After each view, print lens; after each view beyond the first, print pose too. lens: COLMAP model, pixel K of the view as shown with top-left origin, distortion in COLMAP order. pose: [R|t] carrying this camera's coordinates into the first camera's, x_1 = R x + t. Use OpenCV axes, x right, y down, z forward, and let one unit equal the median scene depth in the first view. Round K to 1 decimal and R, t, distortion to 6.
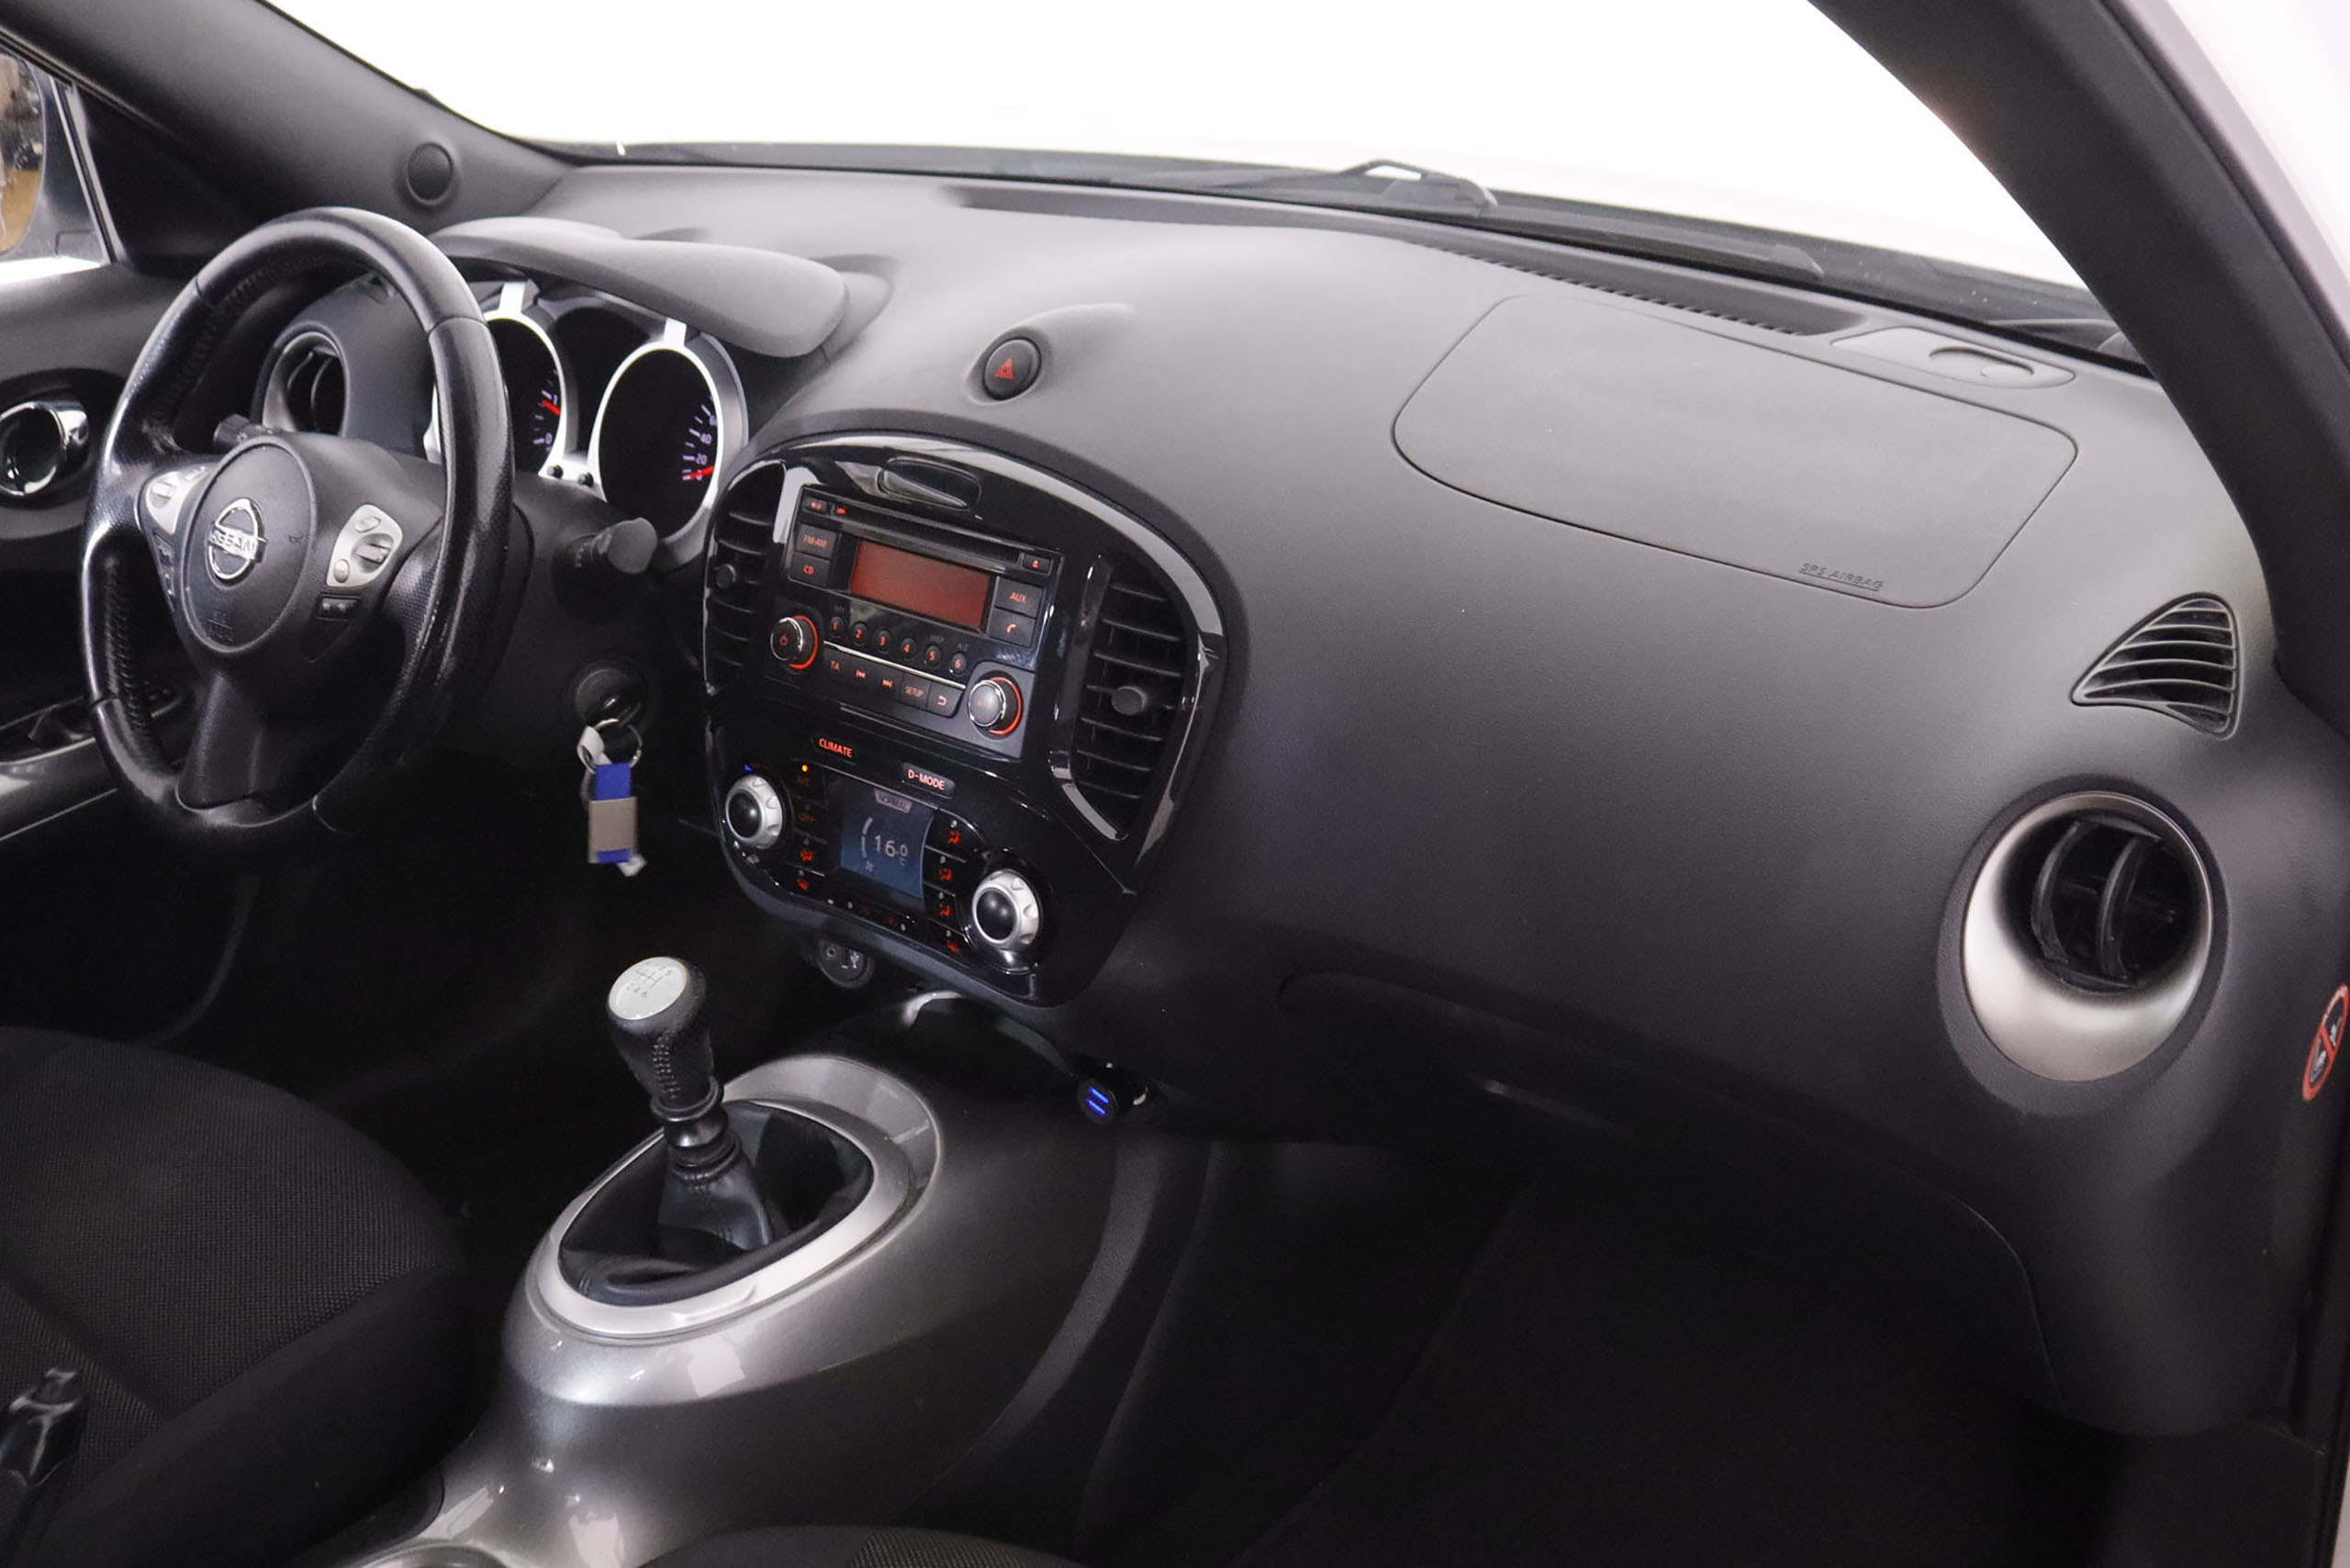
lens RADIAL K [[2210.3, 0, 1178.2], [0, 2210.3, 730.9], [0, 0, 1]] dist [-0.176802, 0.141286]
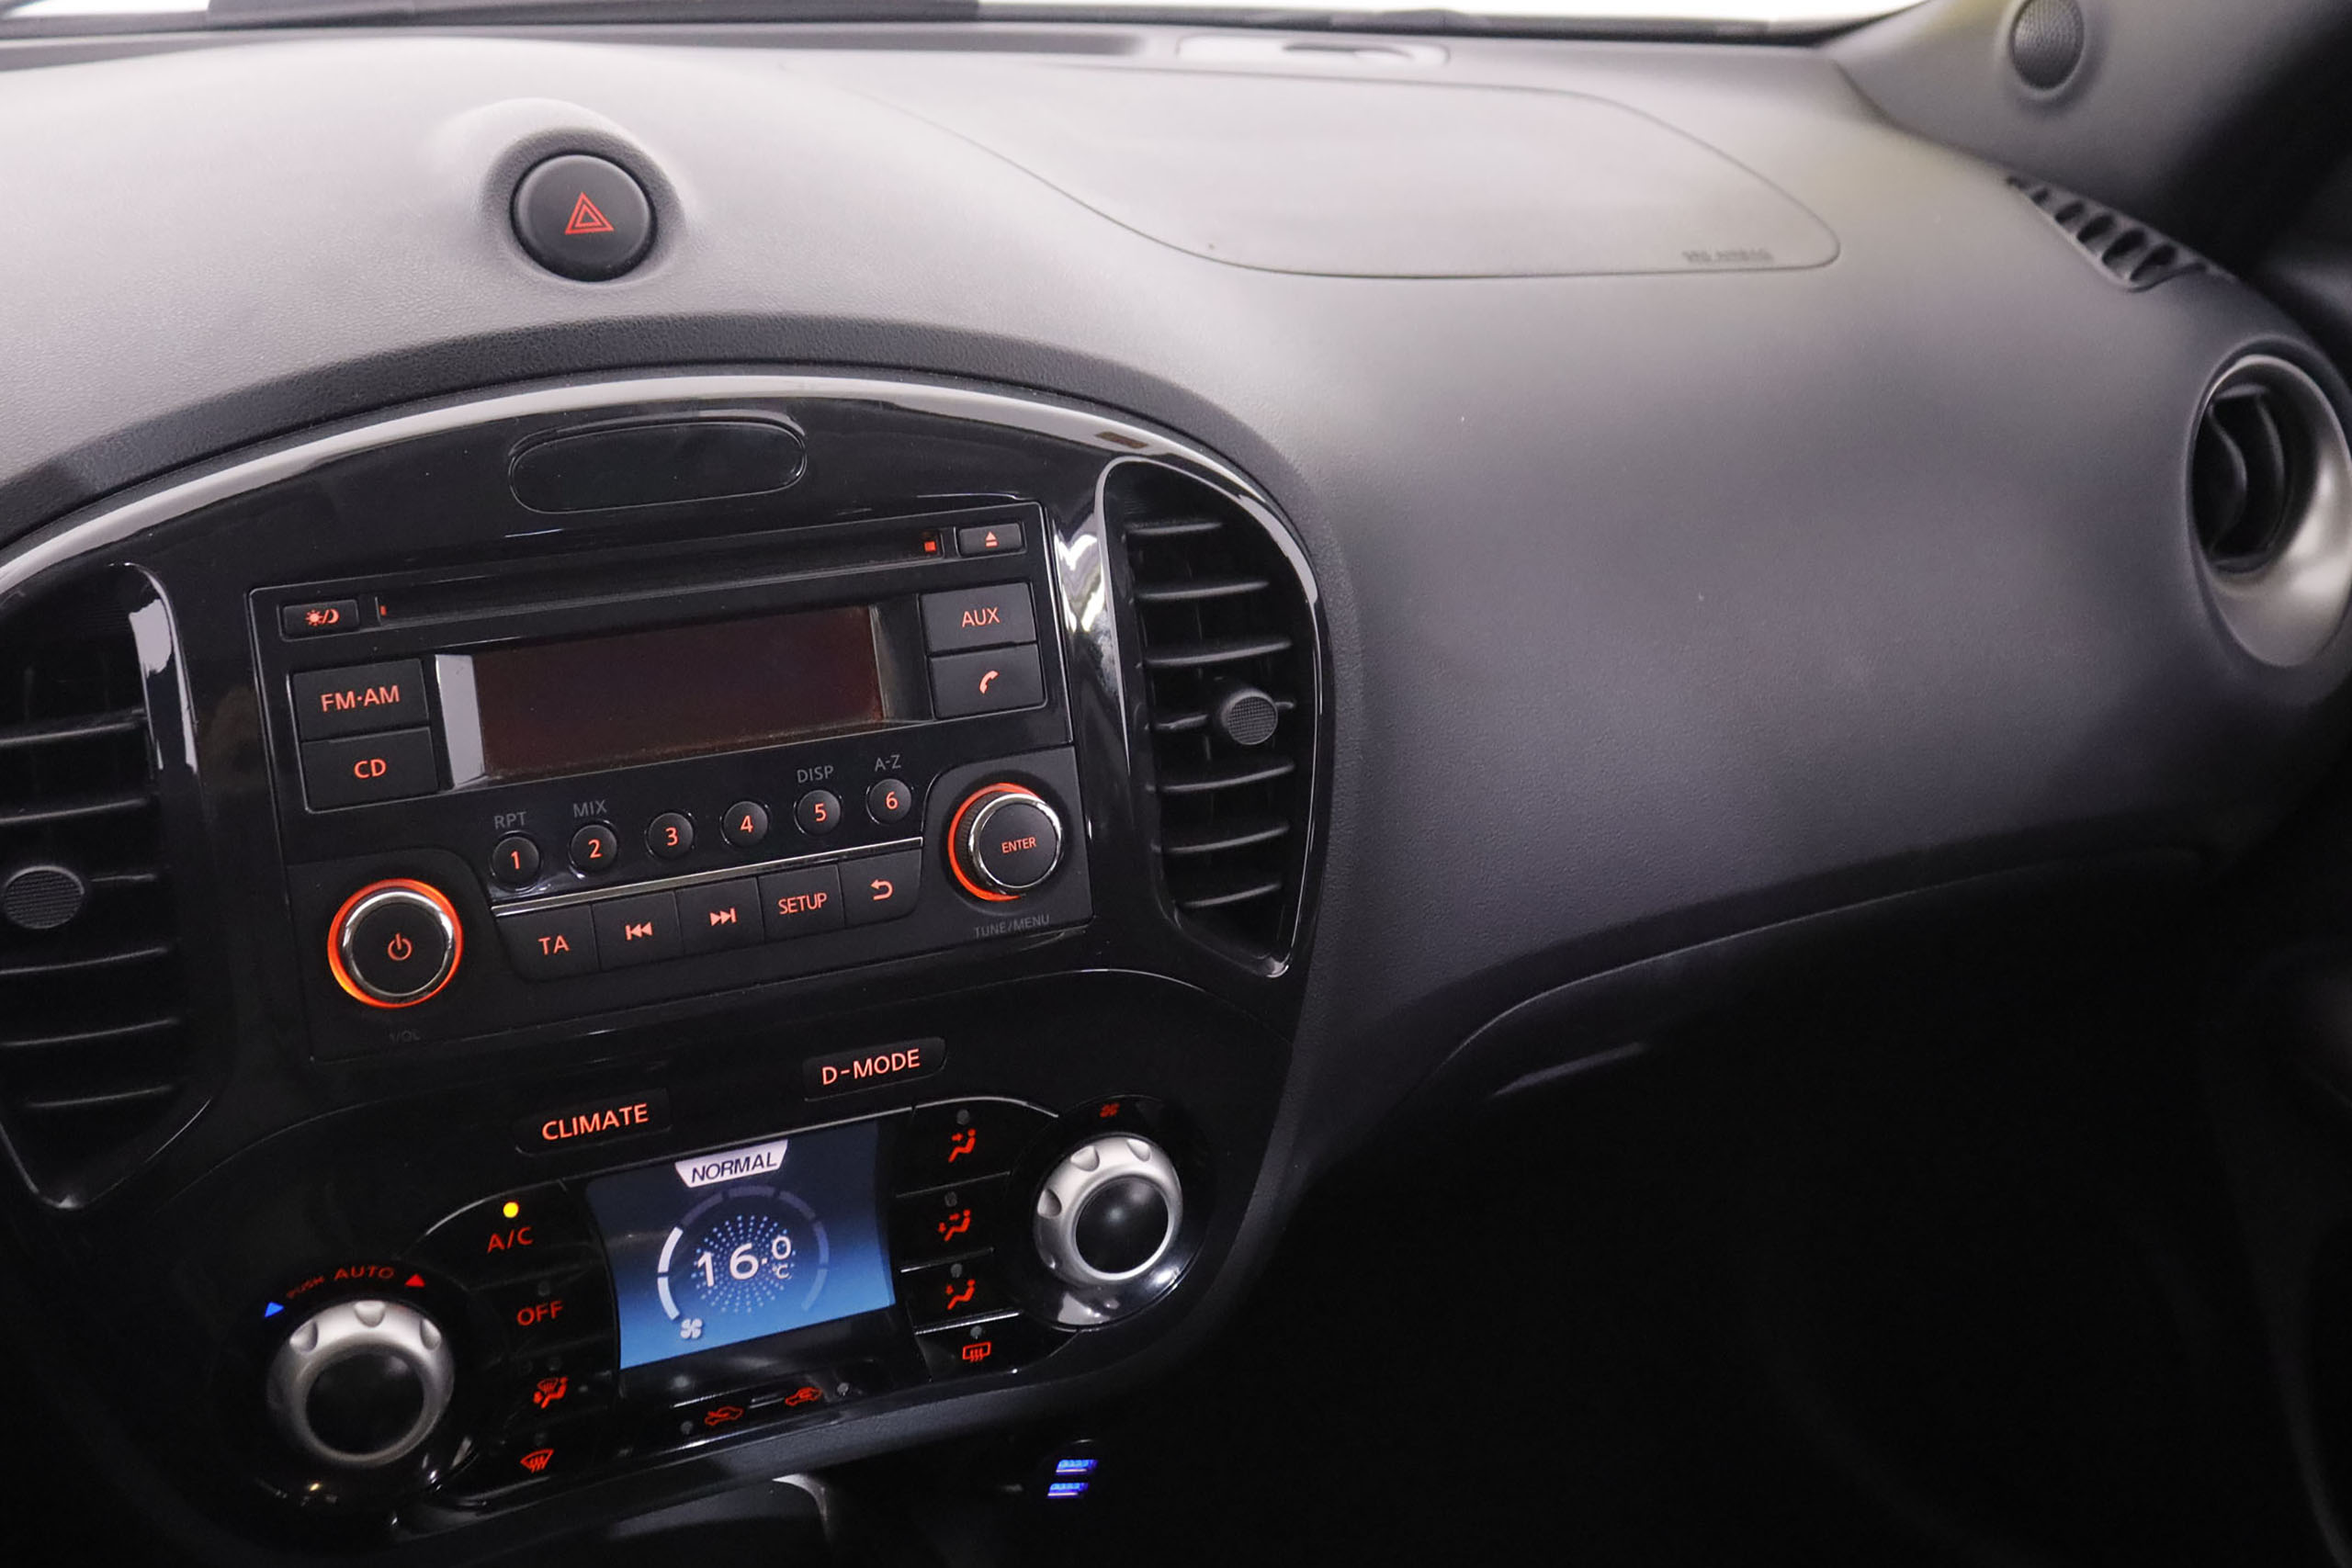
lens RADIAL K [[2211.9, 0, 1179.2], [0, 2211.9, 730.9], [0, 0, 1]] dist [-0.176802, 0.141286]
pose [[0.467499, -0.330057, 0.820065, -0.430517], [0.326568, 0.926542, 0.186743, -0.106956], [-0.821461, 0.180505, 0.540944, 0.663849]]
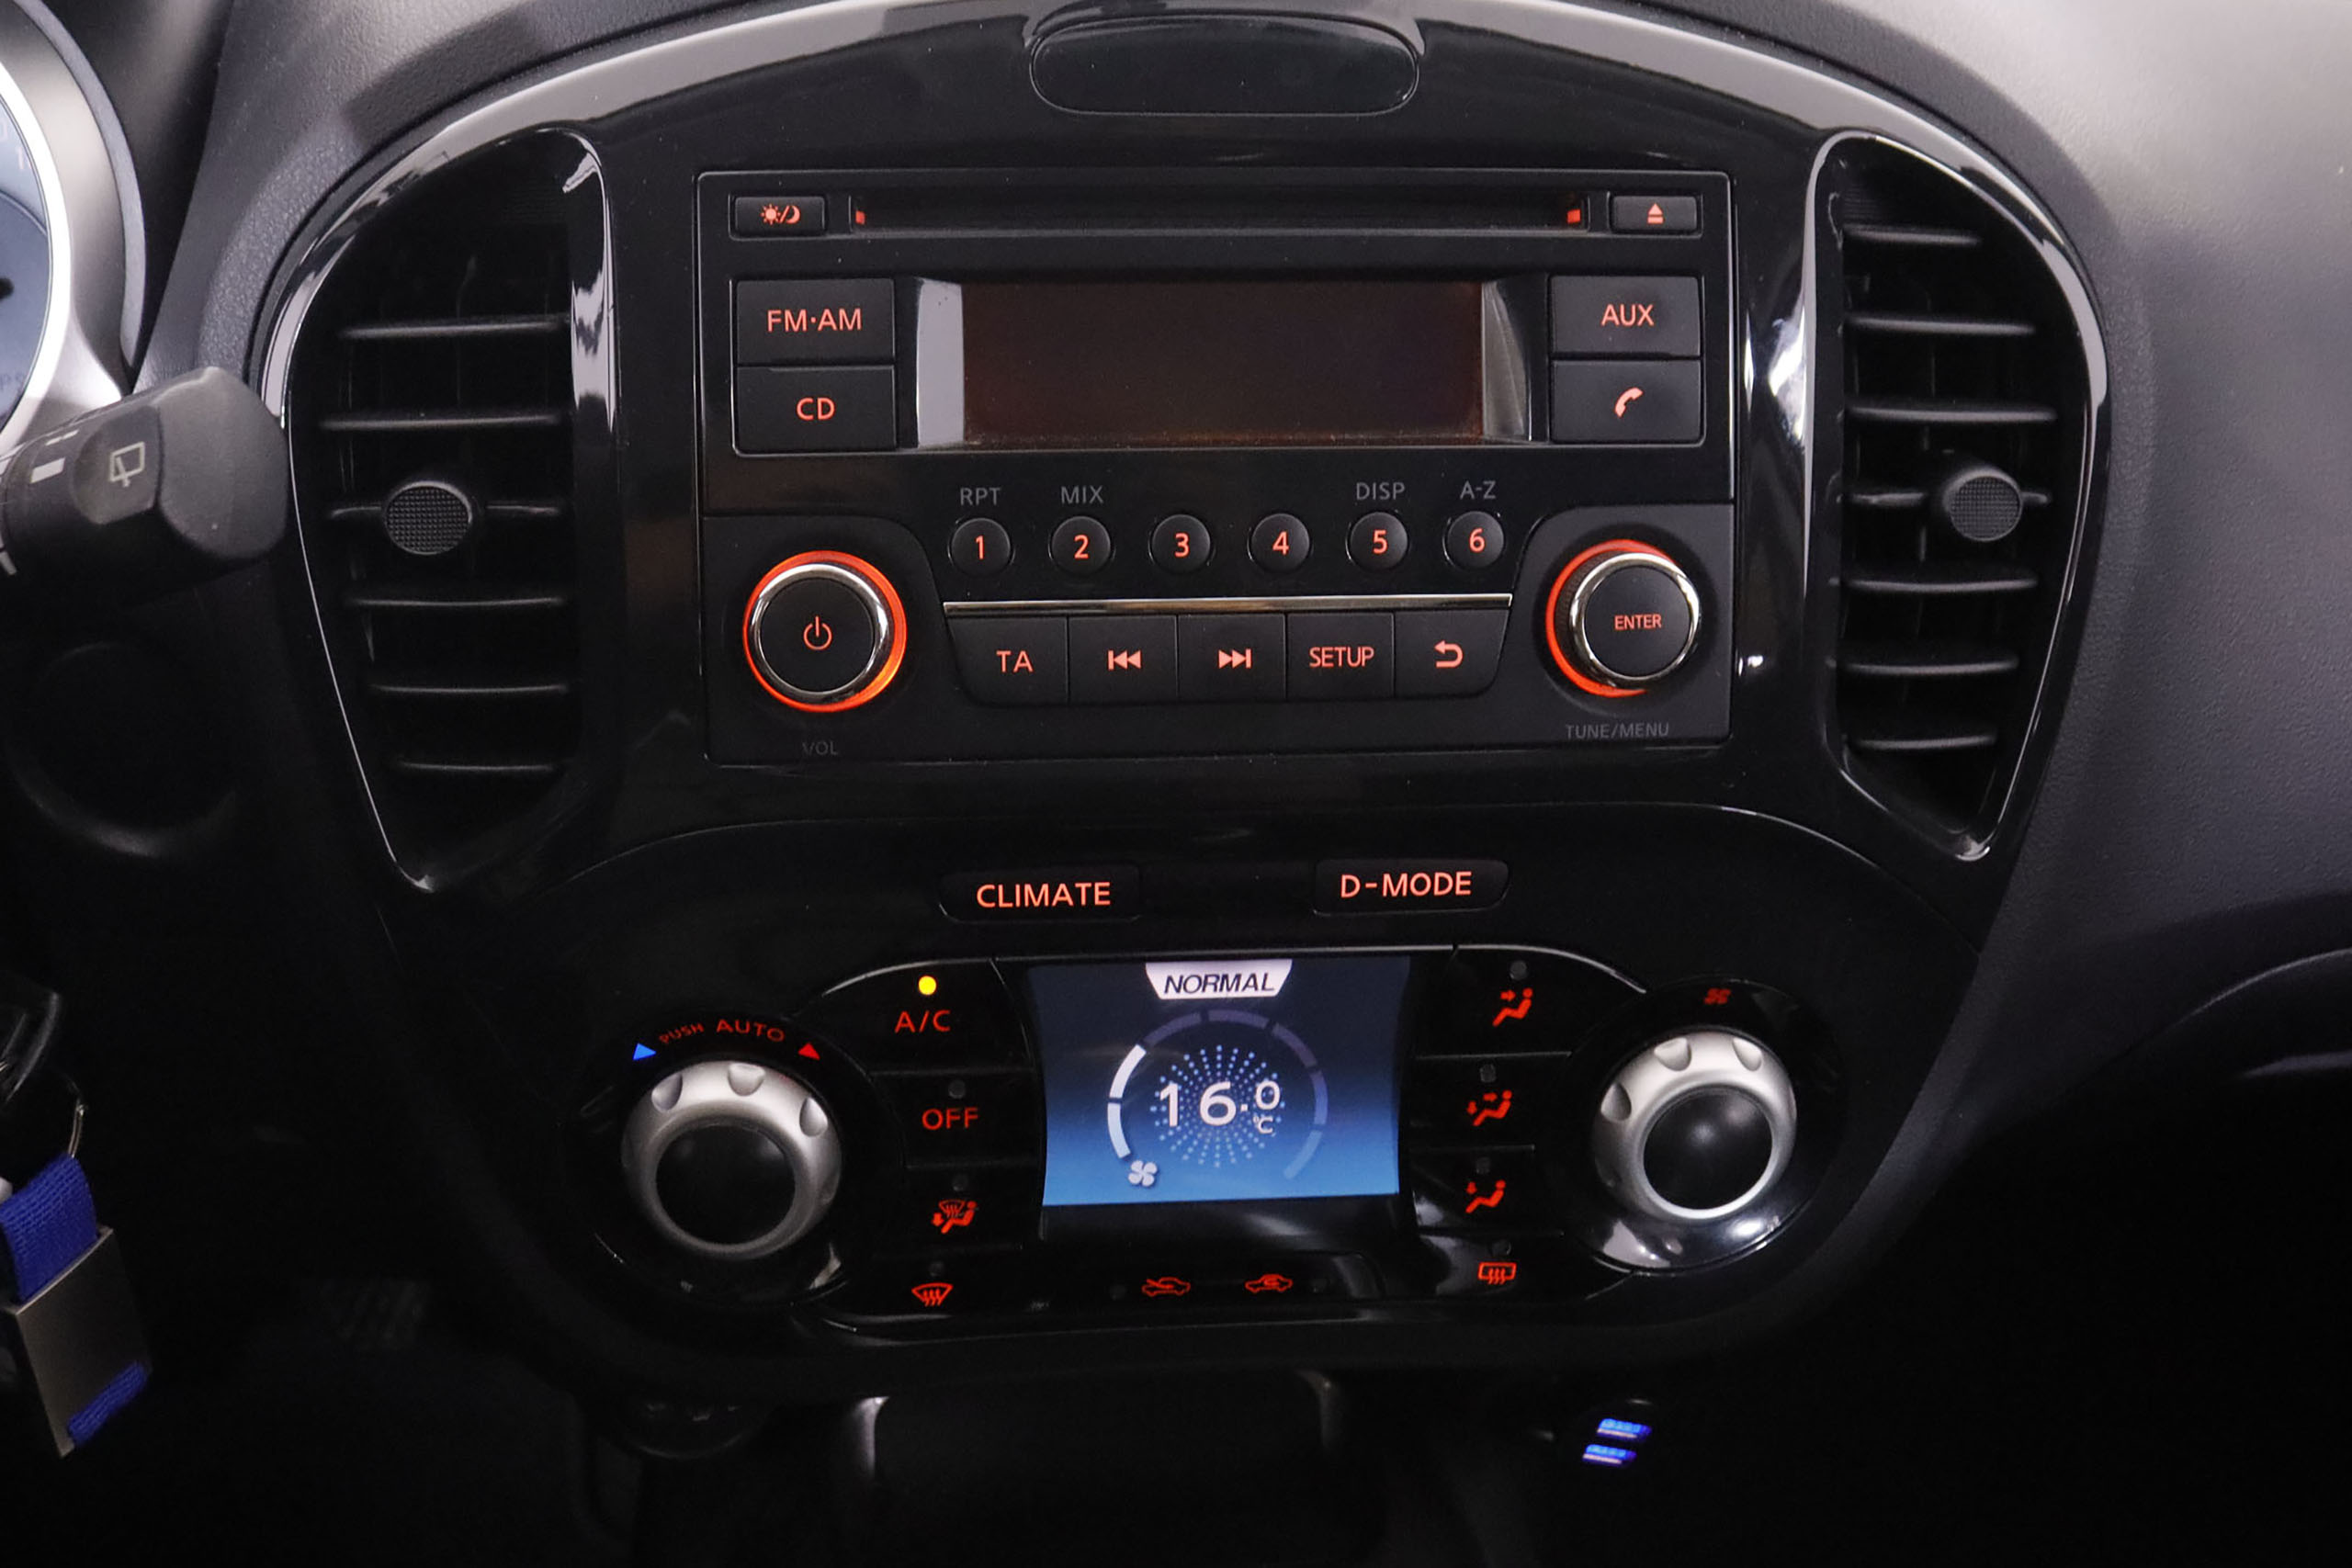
lens RADIAL K [[2211.9, 0, 1179.2], [0, 2211.9, 730.9], [0, 0, 1]] dist [-0.176802, 0.141286]
pose [[0.752439, -0.286435, 0.593119, -0.338931], [0.252134, 0.957161, 0.142380, -0.060998], [-0.608493, 0.042413, 0.792425, 0.717441]]
